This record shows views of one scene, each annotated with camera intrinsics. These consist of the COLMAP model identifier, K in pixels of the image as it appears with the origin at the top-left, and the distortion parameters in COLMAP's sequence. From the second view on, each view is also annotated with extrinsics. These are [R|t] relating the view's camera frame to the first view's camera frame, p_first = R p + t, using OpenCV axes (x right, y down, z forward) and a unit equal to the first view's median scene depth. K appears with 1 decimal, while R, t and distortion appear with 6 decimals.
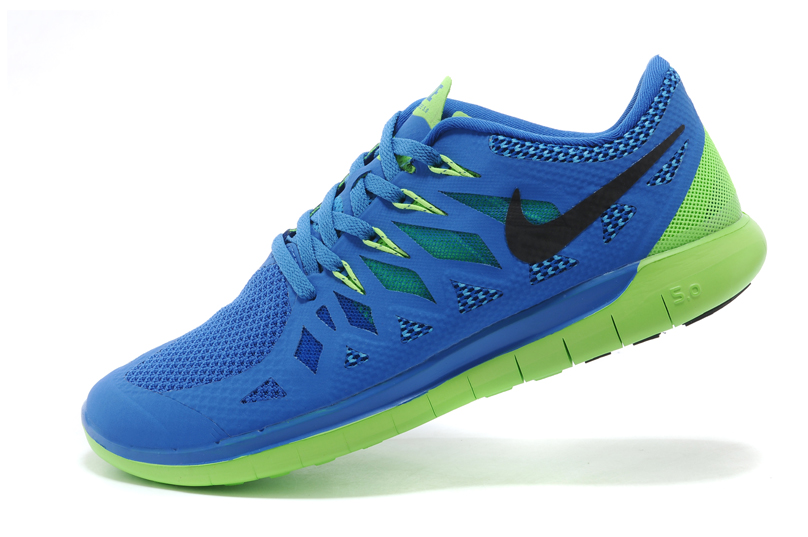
lens RADIAL K [[2115.3, 0, 404.0], [0, 2115.3, 267.9], [0, 0, 1]] dist [-0.129022, 0.000000]
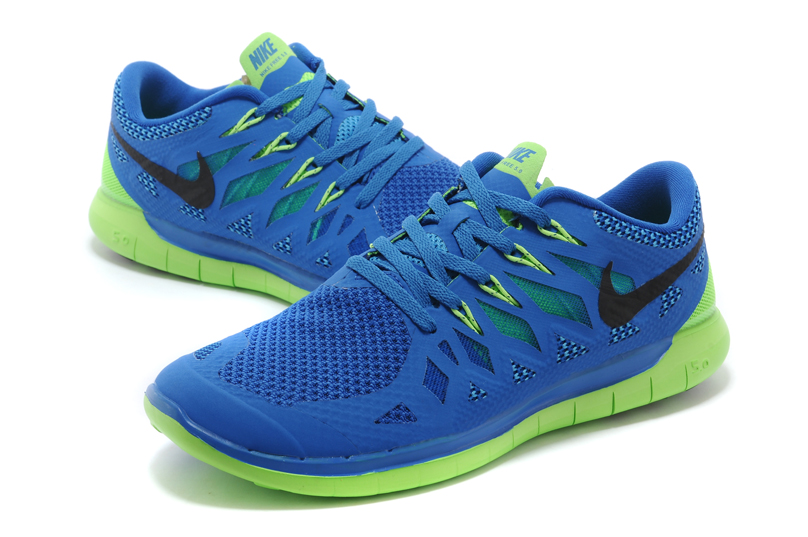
lens RADIAL K [[2115.3, 0, 403.6], [0, 2115.3, 269.0], [0, 0, 1]] dist [-0.129022, 0.000000]
pose [[0.758201, 0.122350, 0.640438, -0.763236], [-0.173180, 0.984745, 0.016897, -0.033070], [-0.628601, -0.123722, 0.767824, 0.187625]]
